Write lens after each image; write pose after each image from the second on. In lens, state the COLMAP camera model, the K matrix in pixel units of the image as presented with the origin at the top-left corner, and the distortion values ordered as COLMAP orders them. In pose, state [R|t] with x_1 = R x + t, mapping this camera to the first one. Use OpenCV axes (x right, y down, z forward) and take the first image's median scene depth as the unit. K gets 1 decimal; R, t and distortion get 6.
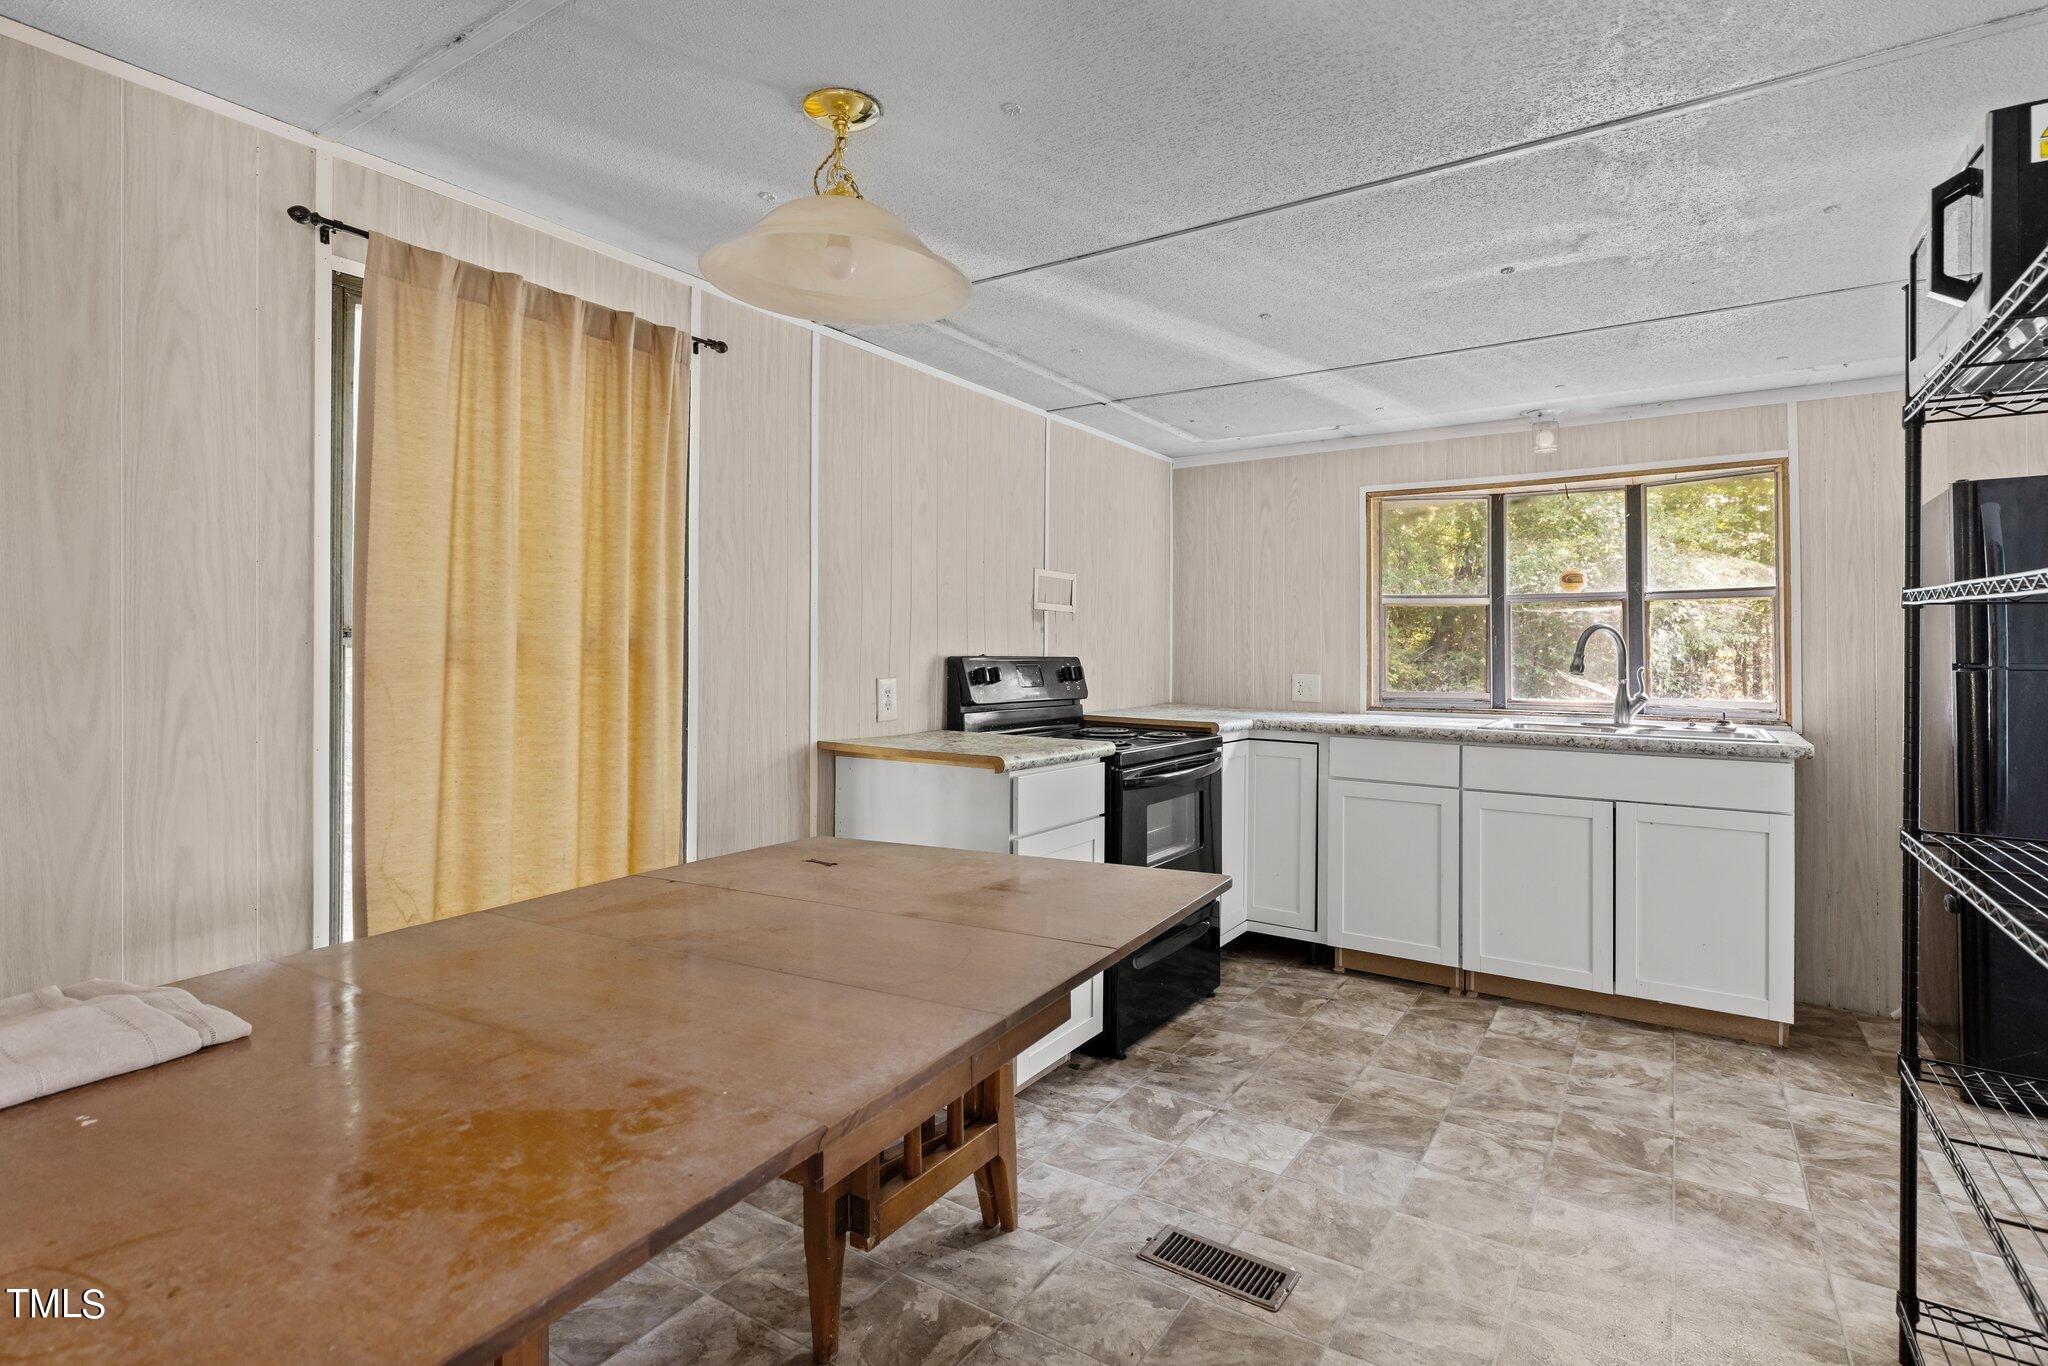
lens RADIAL K [[981.0, 0, 1018.9], [0, 981.0, 657.1], [0, 0, 1]] dist [0.002771, 0.000413]
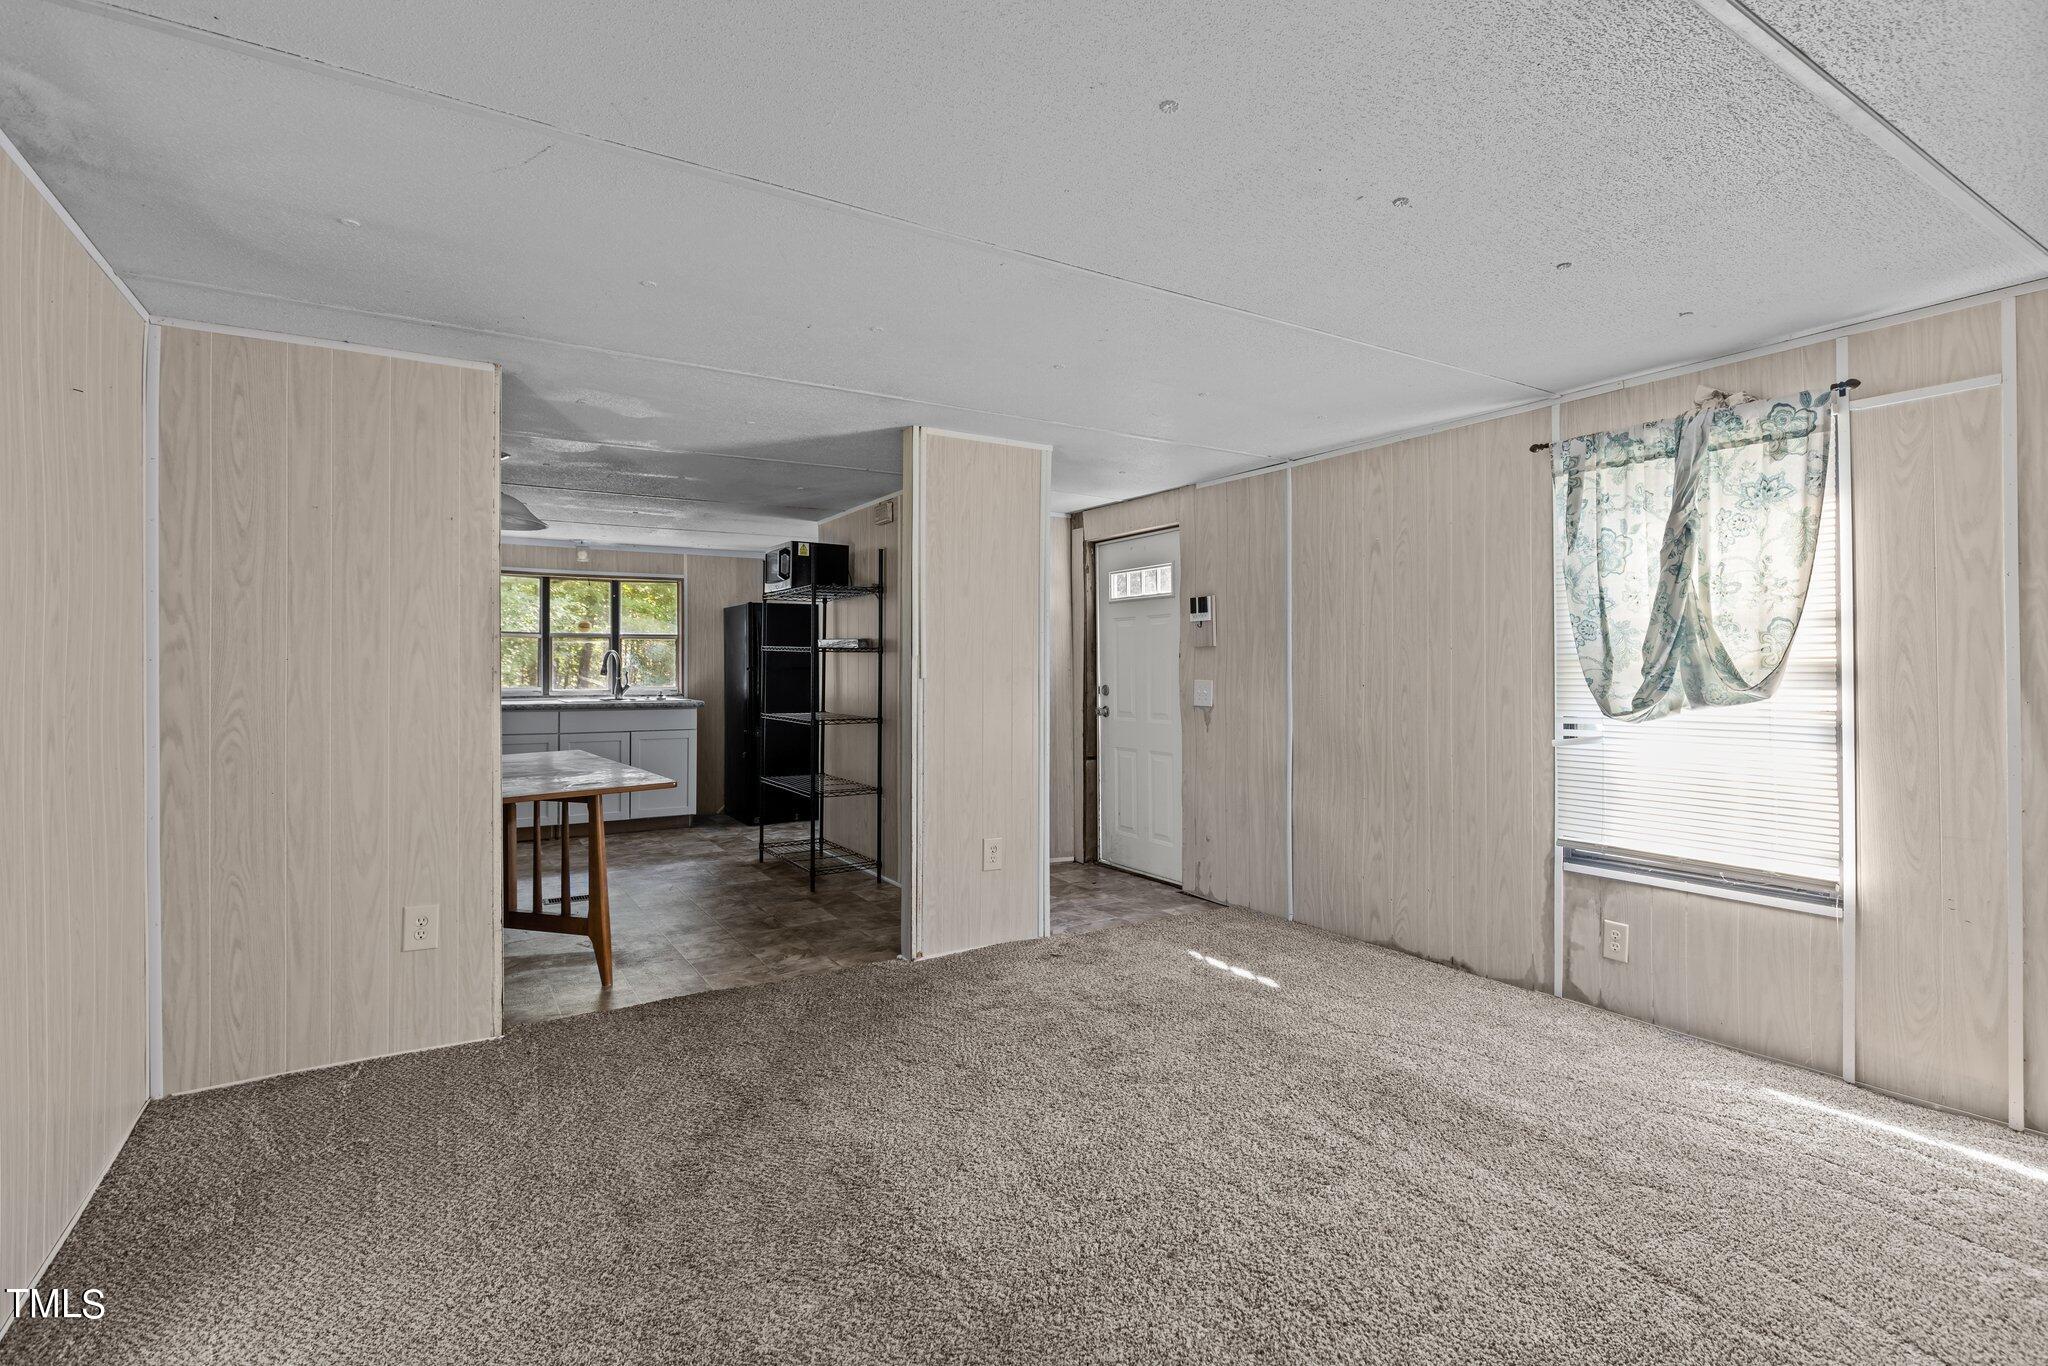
lens RADIAL K [[981.0, 0, 1018.9], [0, 981.0, 657.1], [0, 0, 1]] dist [0.002771, 0.000413]
pose [[0.405240, 0.005321, 0.914195, -0.887869], [0.000860, 0.999980, -0.006201, -0.005617], [-0.914210, 0.003300, 0.405228, -0.573916]]
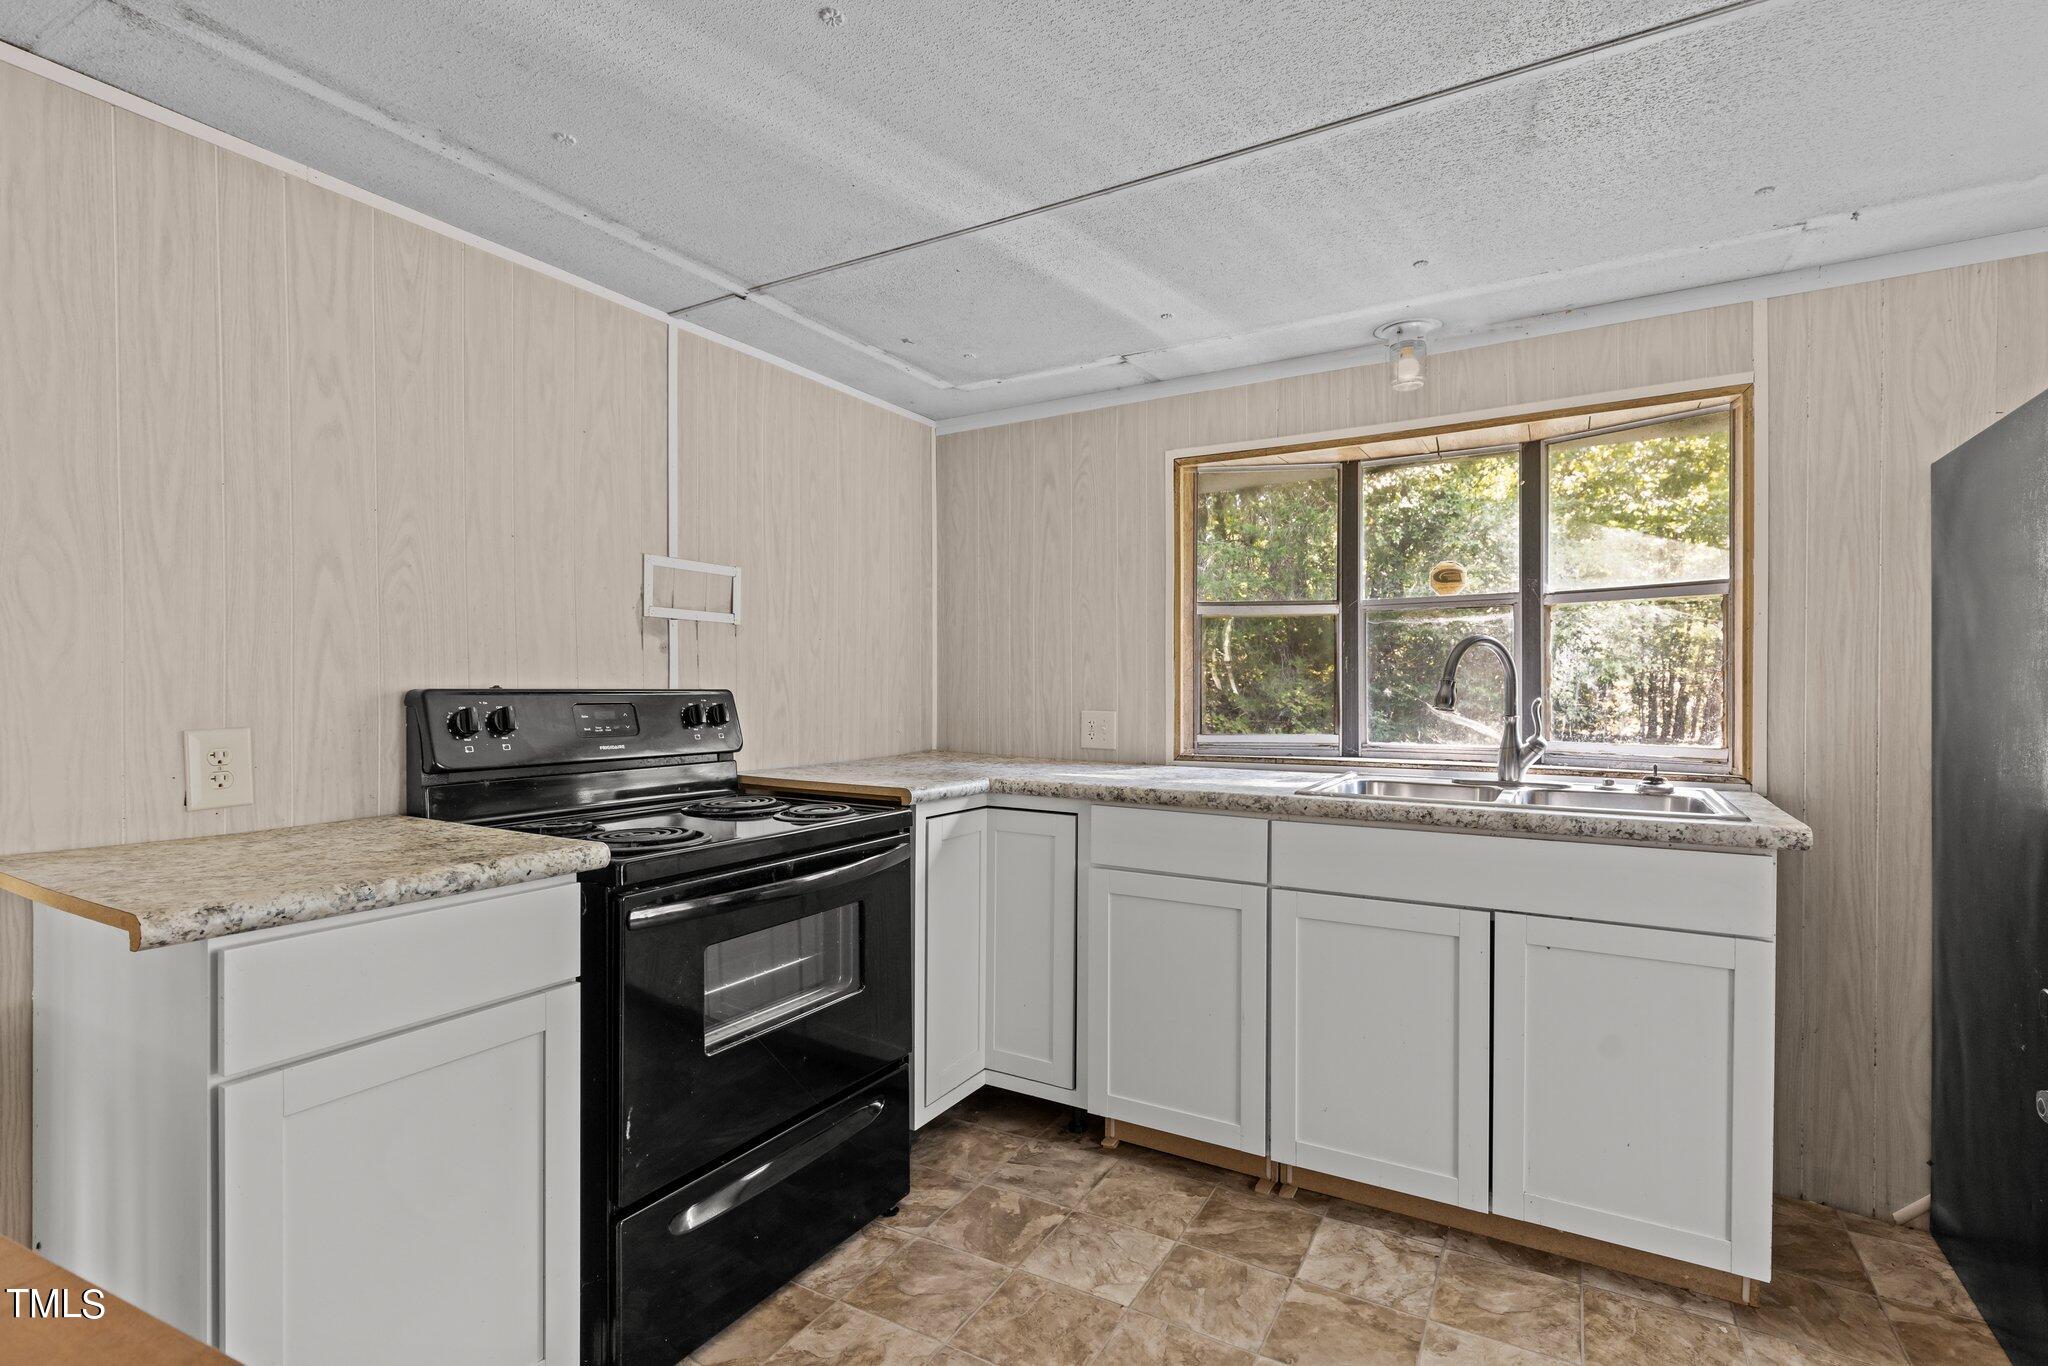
lens RADIAL K [[956.6, 0, 1029.3], [0, 956.6, 715.0], [0, 0, 1]] dist [0.040720, -0.019294]
pose [[0.997666, -0.008461, 0.067759, 0.227594], [0.006642, 0.999613, 0.027027, 0.001075], [-0.067961, -0.026514, 0.997336, 0.340856]]
